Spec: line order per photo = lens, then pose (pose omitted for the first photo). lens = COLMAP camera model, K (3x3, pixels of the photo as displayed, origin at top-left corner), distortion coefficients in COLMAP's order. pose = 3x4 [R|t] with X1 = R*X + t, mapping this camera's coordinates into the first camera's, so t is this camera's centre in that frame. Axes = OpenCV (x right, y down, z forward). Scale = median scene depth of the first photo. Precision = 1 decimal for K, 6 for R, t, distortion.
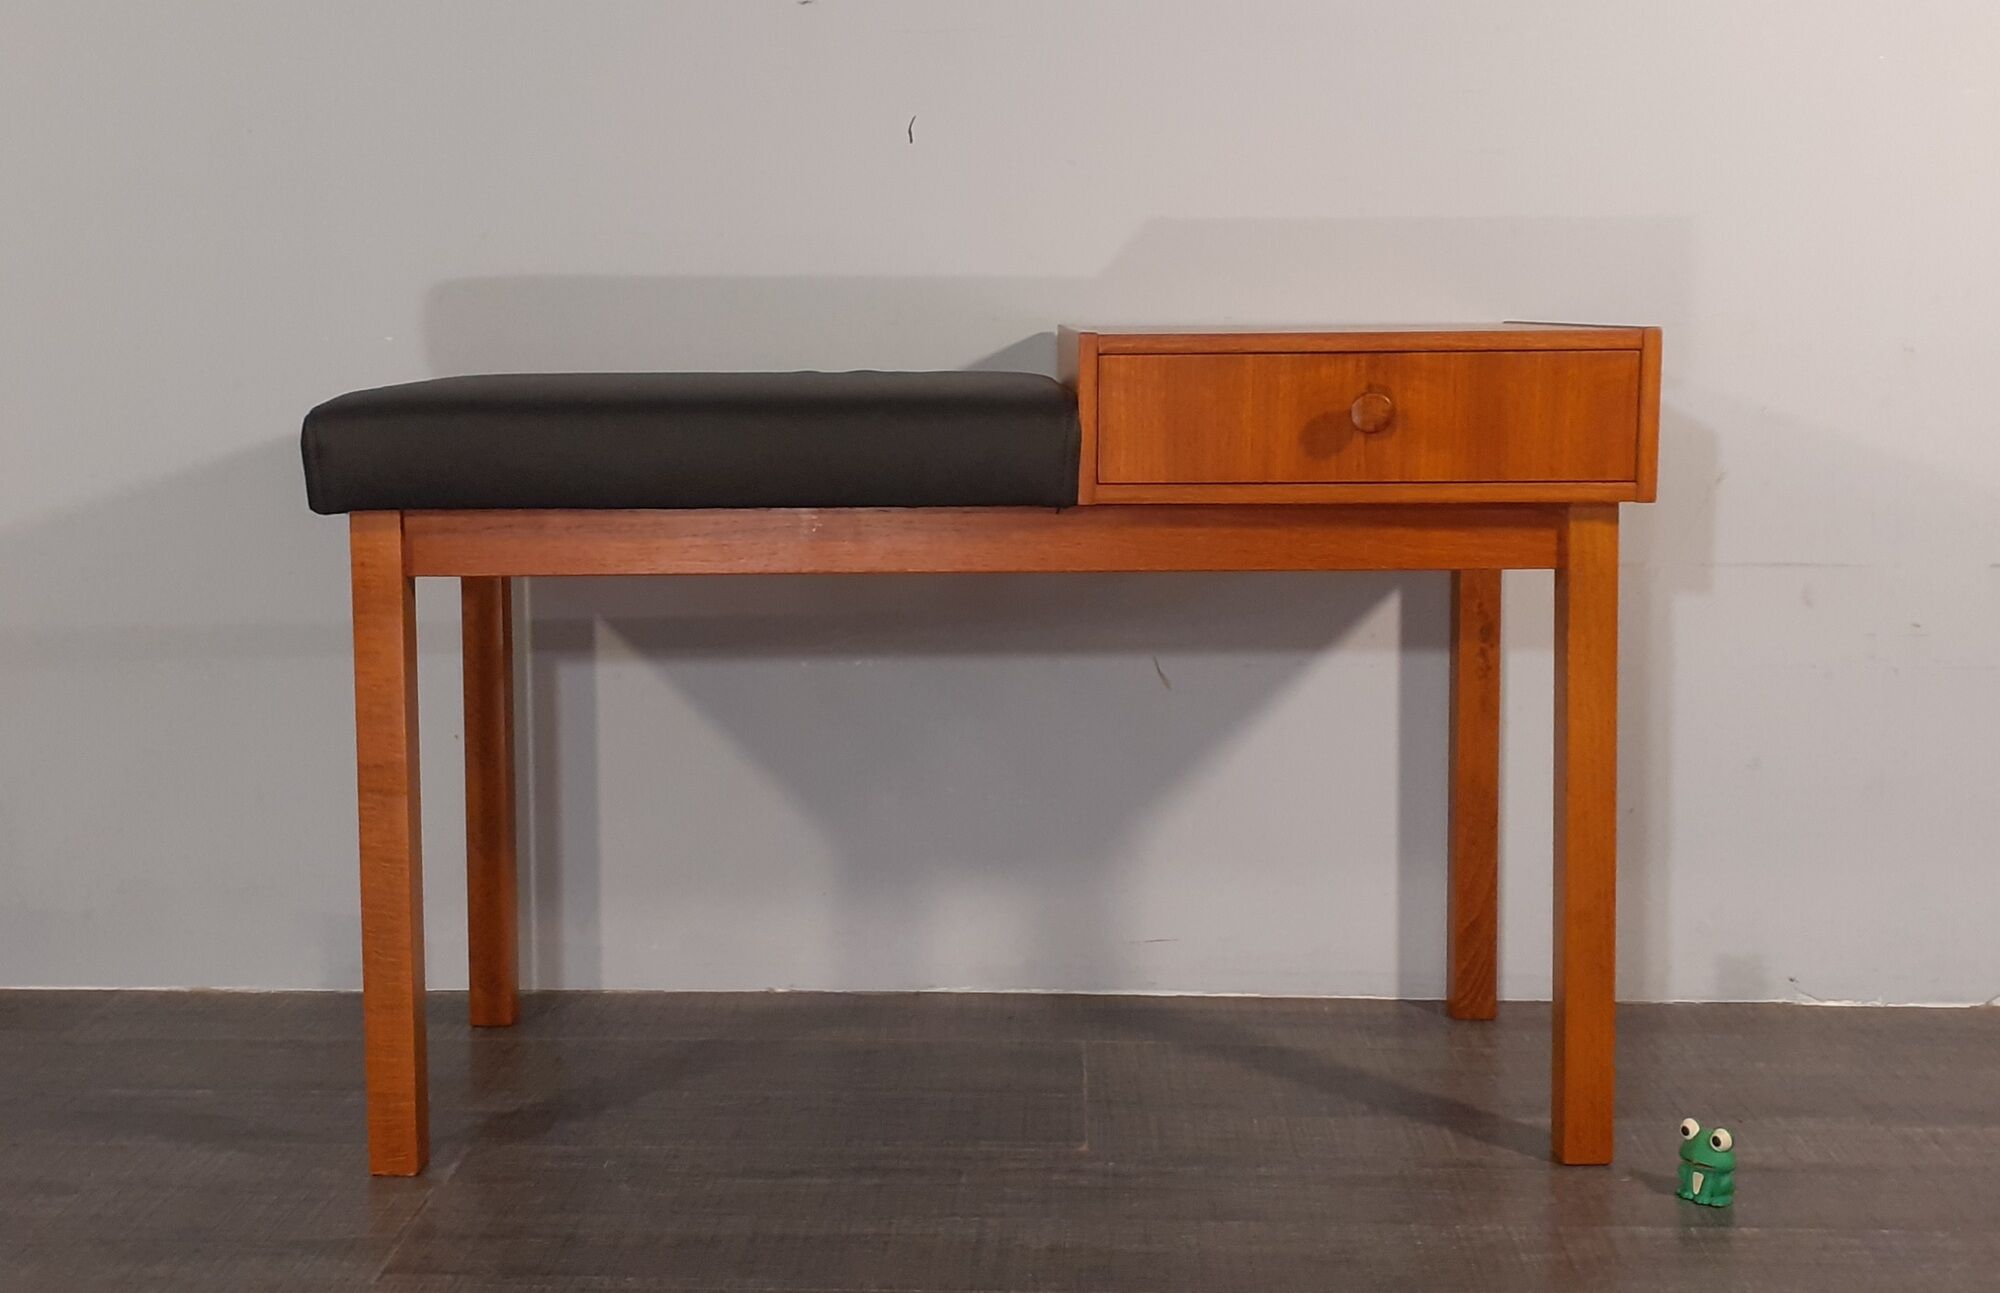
lens RADIAL K [[1878.9, 0, 892.9], [0, 1878.9, 646.4], [0, 0, 1]] dist [0.092333, -0.206160]
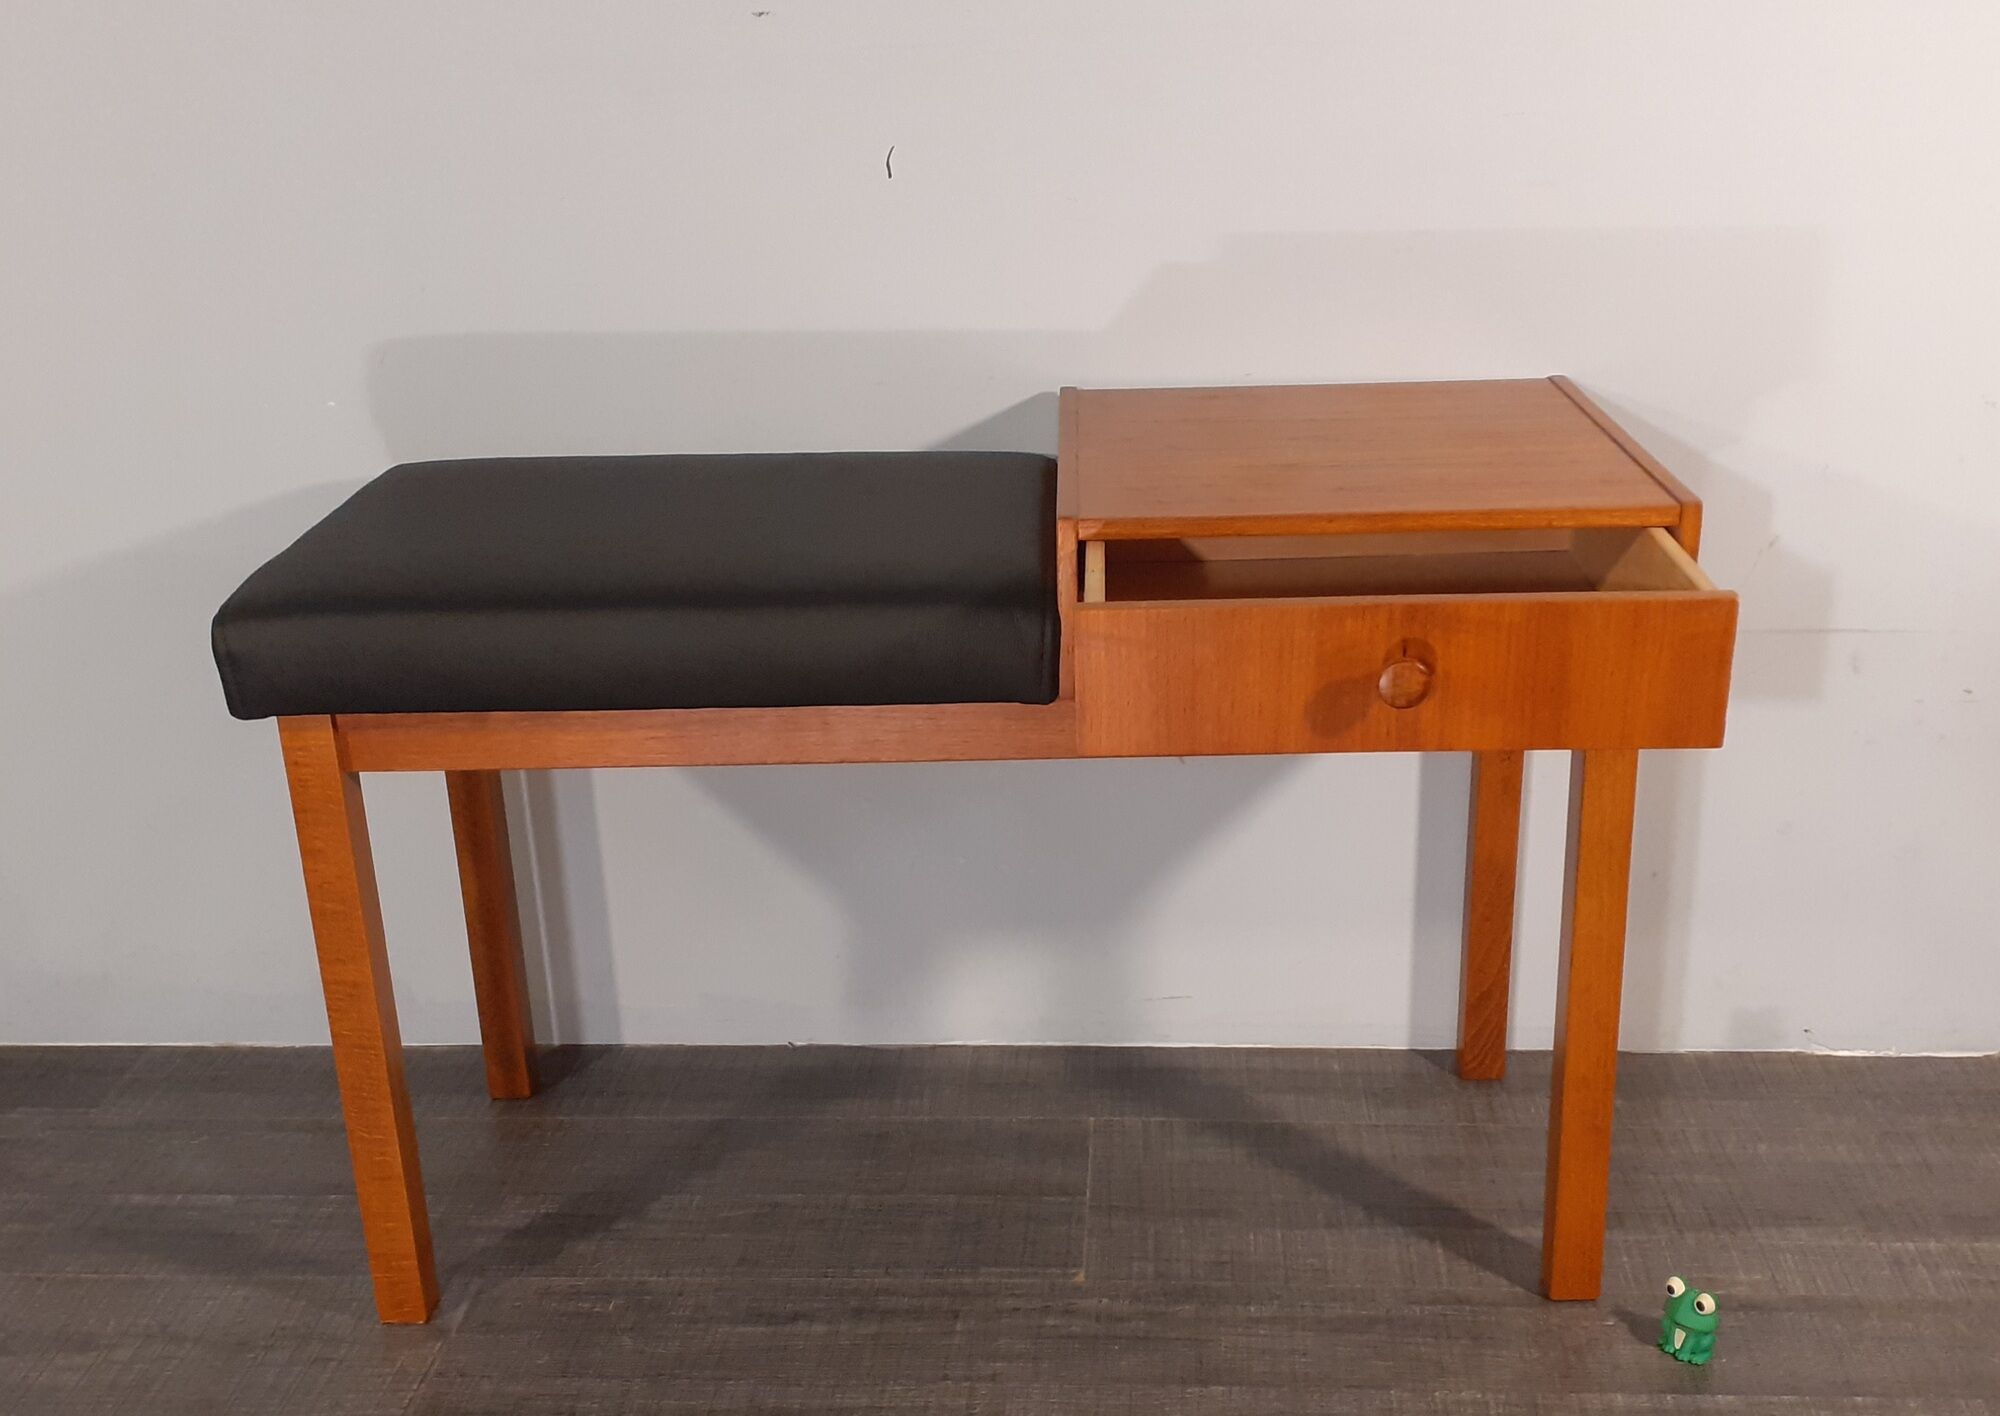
lens RADIAL K [[1789.0, 0, 1000.0], [0, 1789.0, 708.0], [0, 0, 1]] dist [0.118095, -0.216874]
pose [[0.999734, -0.020831, -0.009920, 0.072850], [0.022637, 0.968710, 0.247162, -0.269869], [0.004461, -0.247320, 0.968923, 0.131793]]
